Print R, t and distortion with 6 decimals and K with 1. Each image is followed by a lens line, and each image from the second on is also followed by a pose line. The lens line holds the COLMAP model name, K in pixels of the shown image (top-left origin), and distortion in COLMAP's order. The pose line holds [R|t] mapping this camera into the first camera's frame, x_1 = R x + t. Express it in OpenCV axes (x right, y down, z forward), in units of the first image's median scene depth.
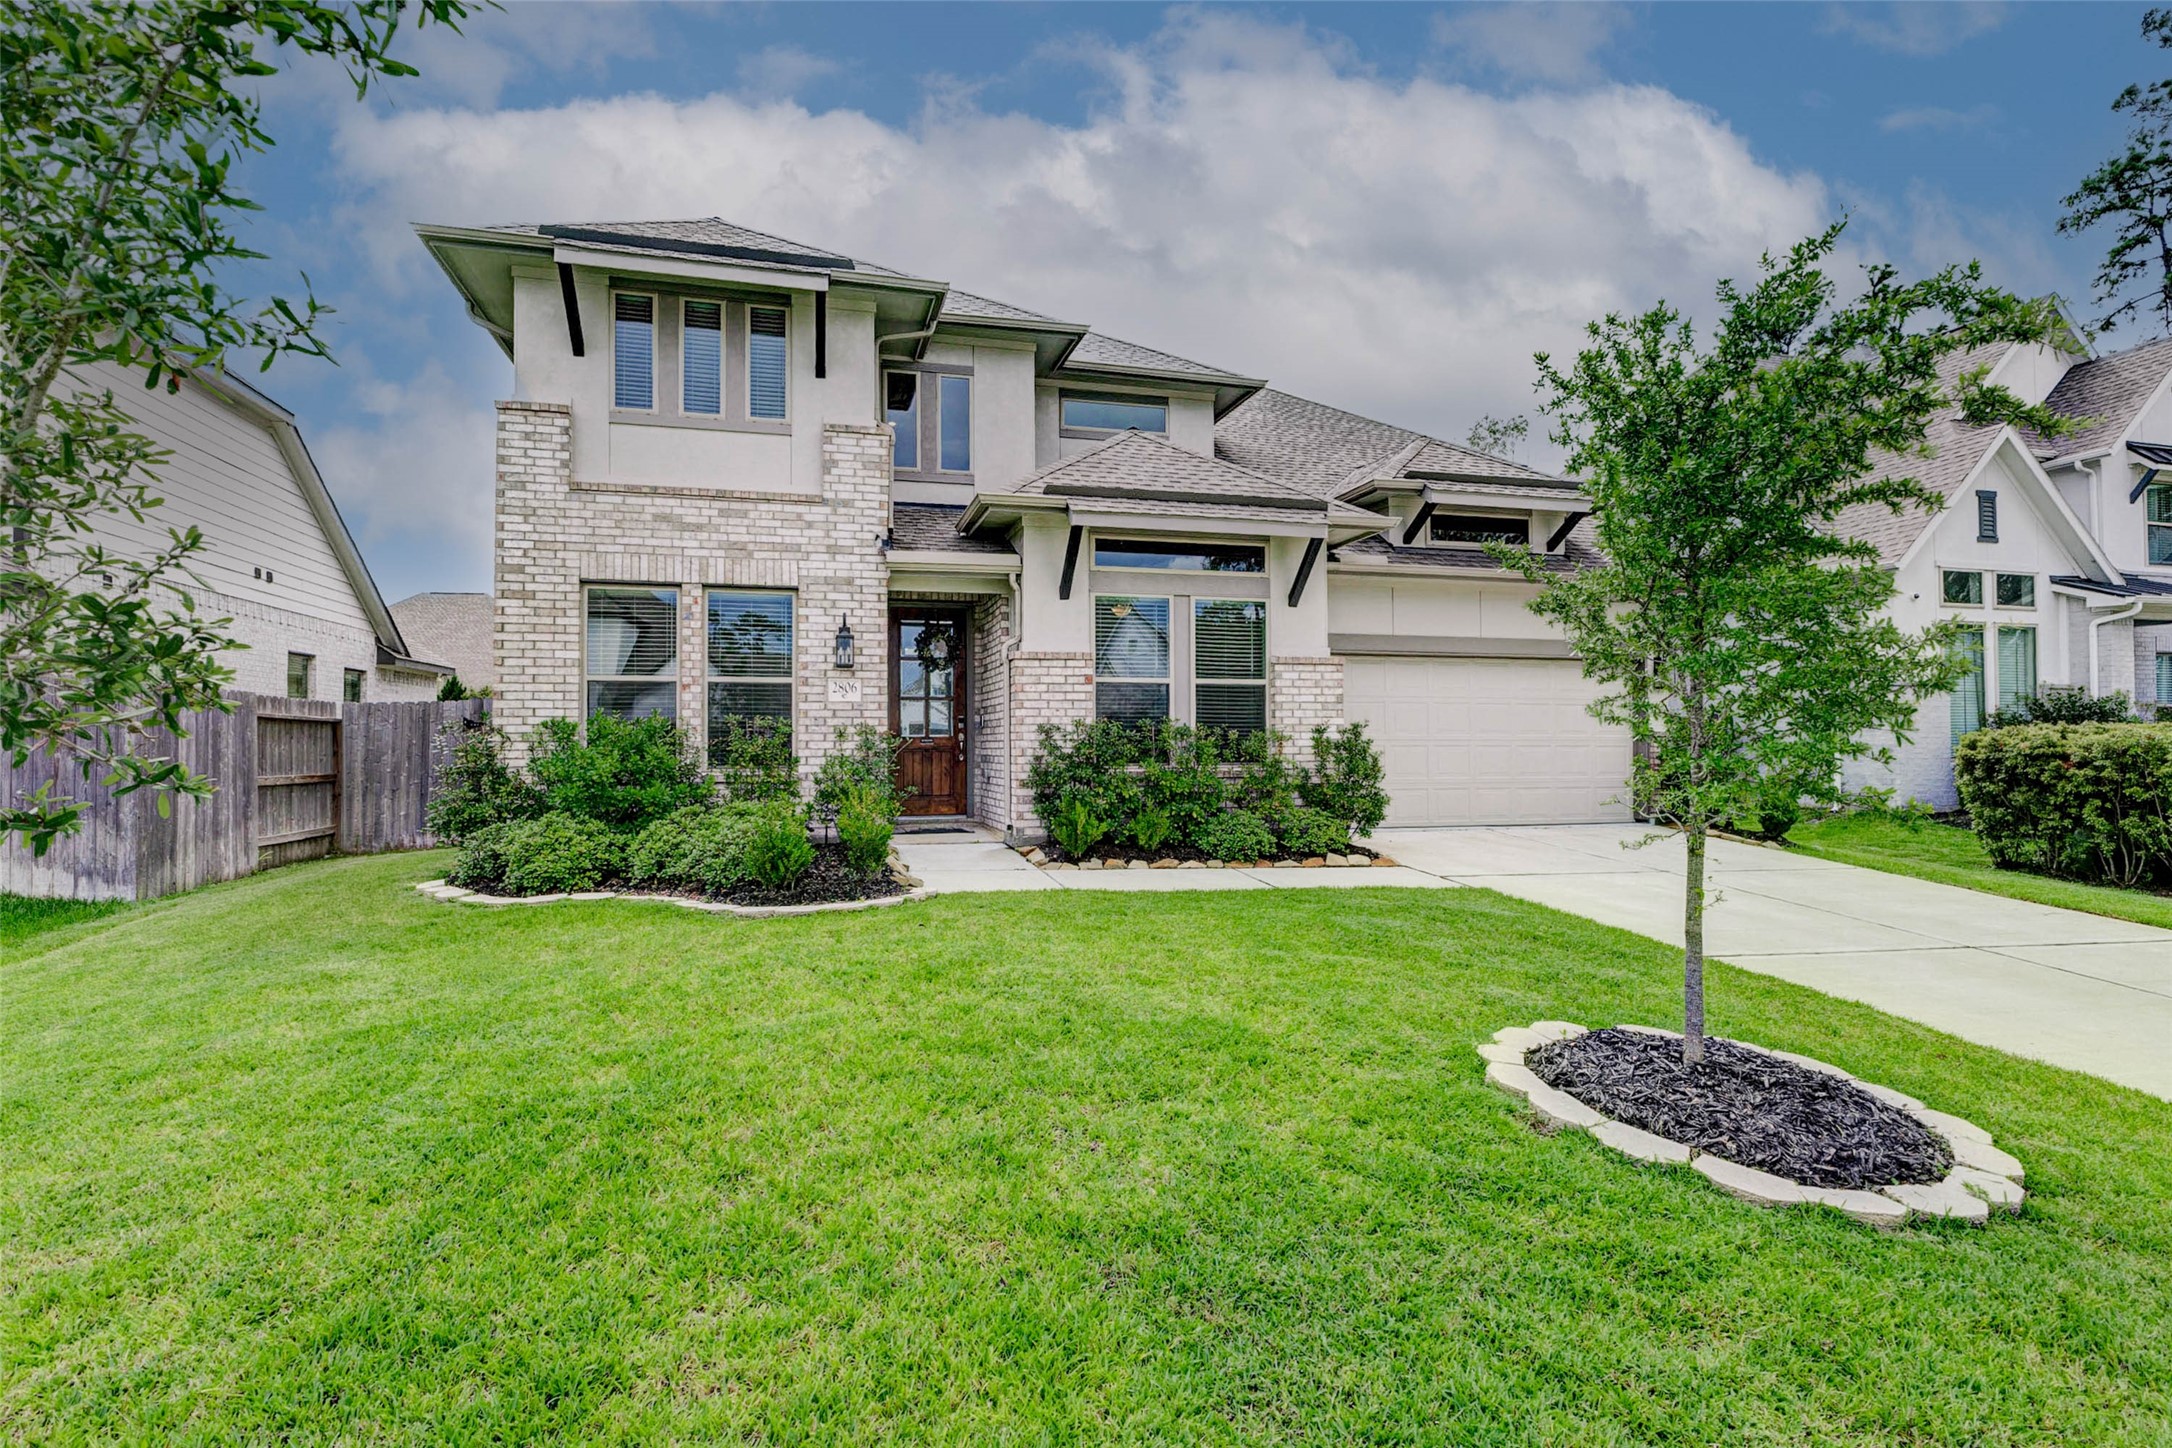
lens RADIAL K [[1035.5, 0, 1103.5], [0, 1035.5, 726.4], [0, 0, 1]] dist [0.001336, 0.001067]
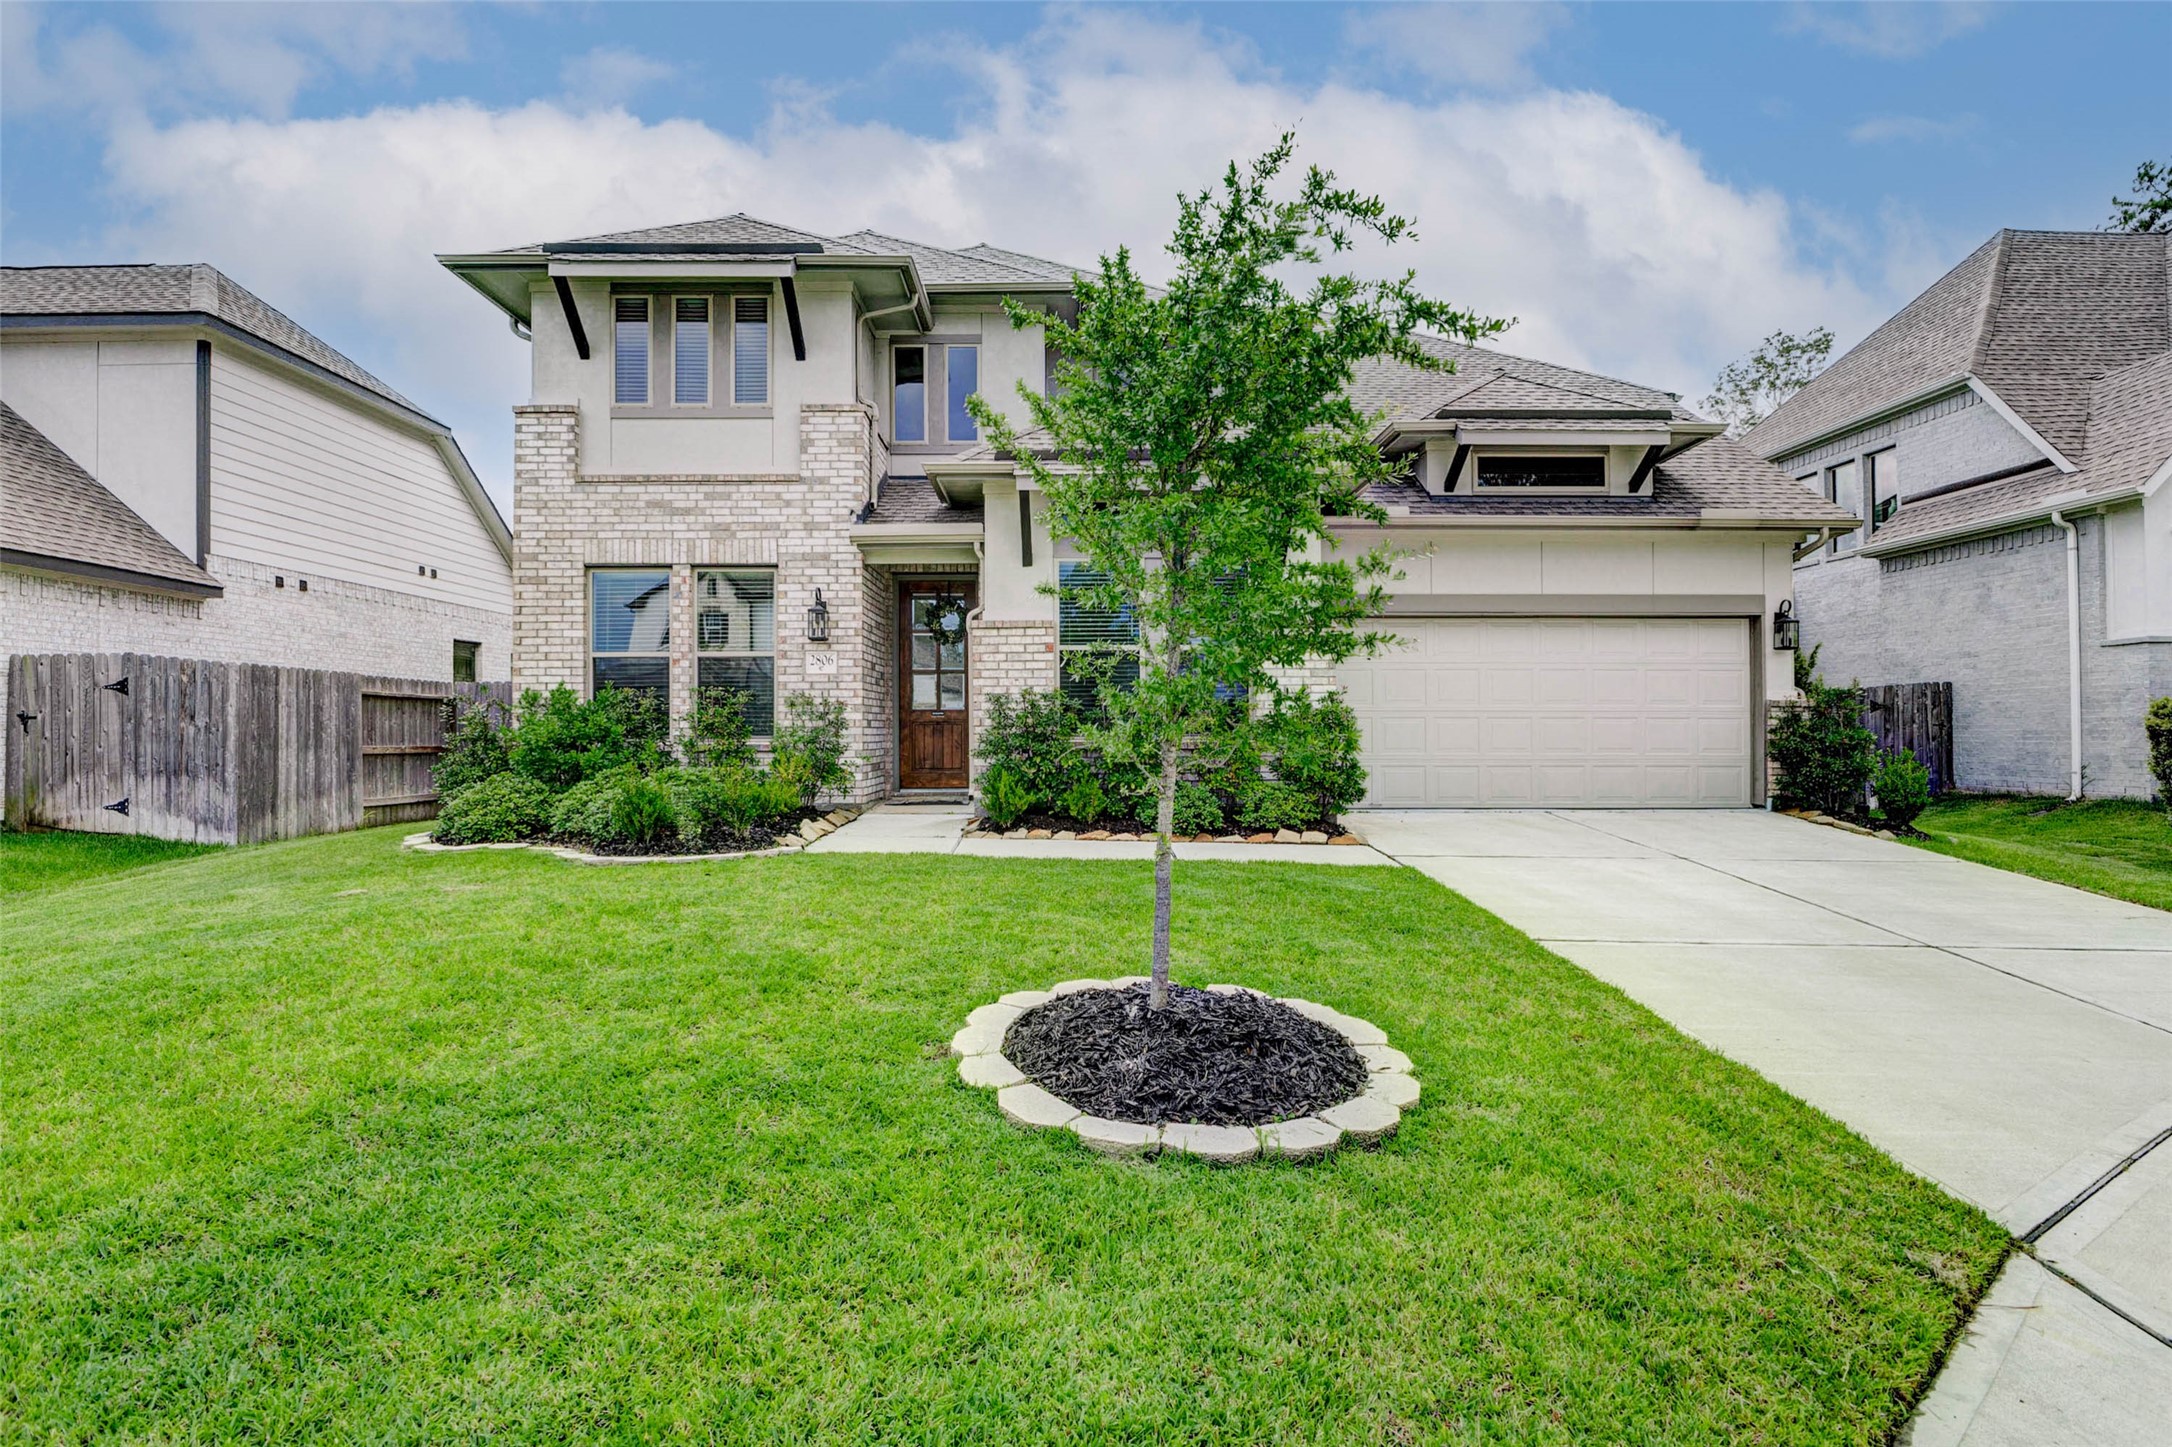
lens RADIAL K [[1123.3, 0, 1115.0], [0, 1123.3, 721.1], [0, 0, 1]] dist [-0.011008, 0.002432]
pose [[0.971824, -0.003579, -0.235679, 0.297361], [0.005544, 0.999955, 0.007675, 0.016077], [0.235641, -0.008766, 0.971801, -0.015072]]
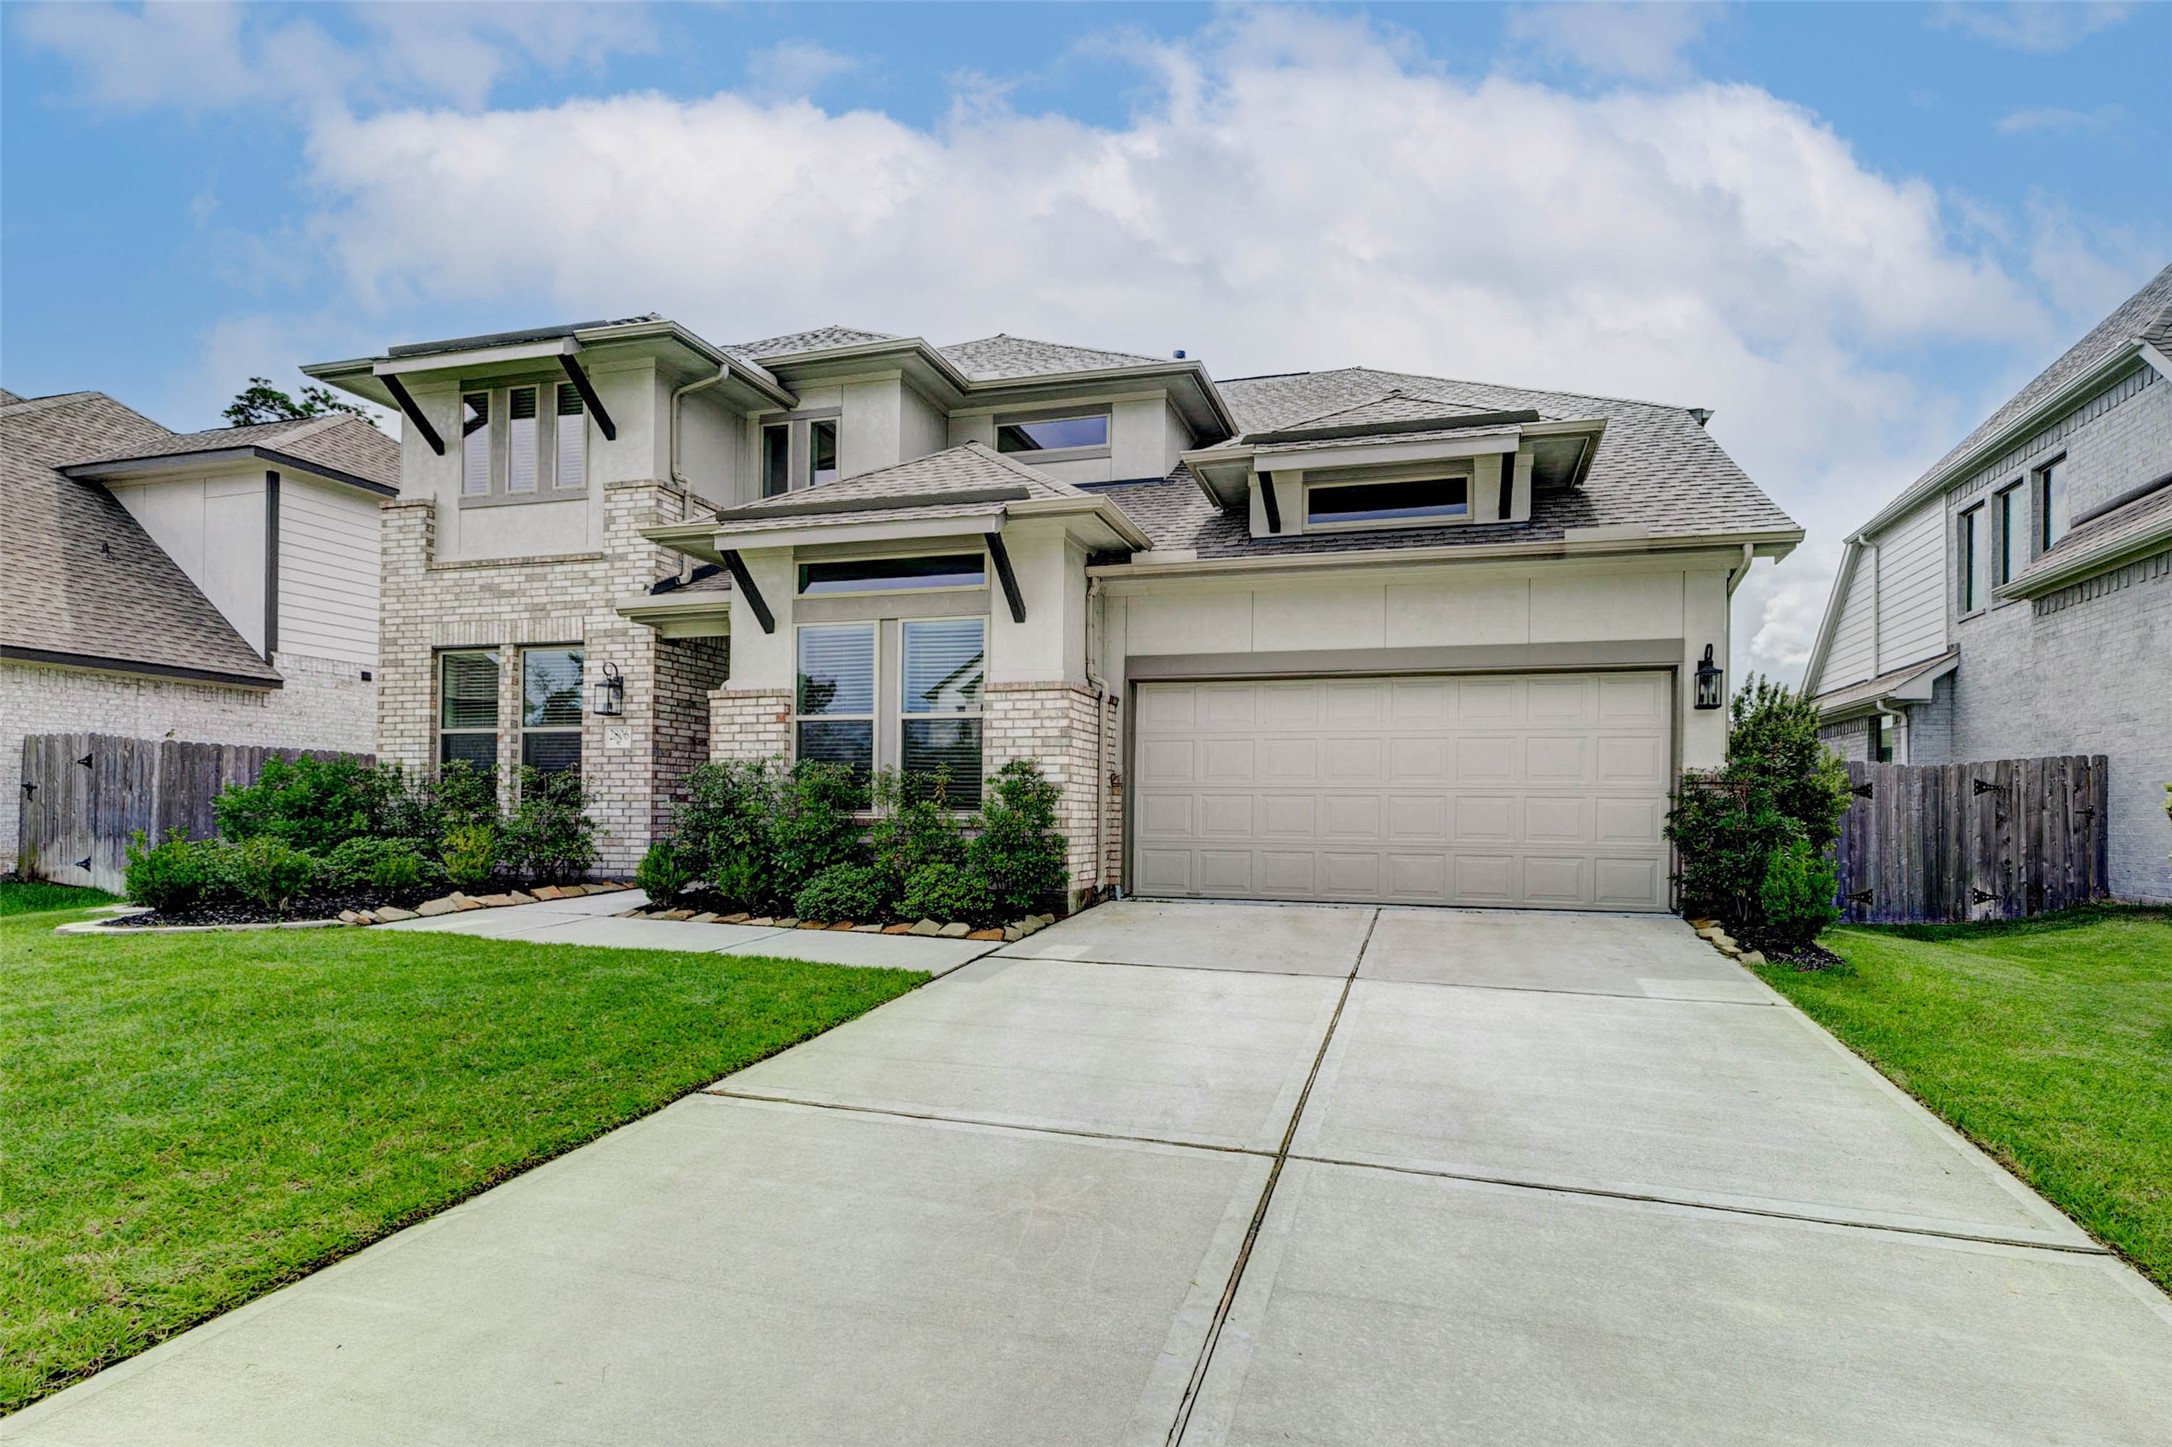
lens RADIAL K [[978.4, 0, 1184.9], [0, 978.4, 808.5], [0, 0, 1]] dist [0.016970, -0.003947]
pose [[0.875123, 0.005327, -0.483872, 0.732495], [-0.000427, 0.999948, 0.010236, 0.026699], [0.483901, -0.008751, 0.875079, 0.410282]]
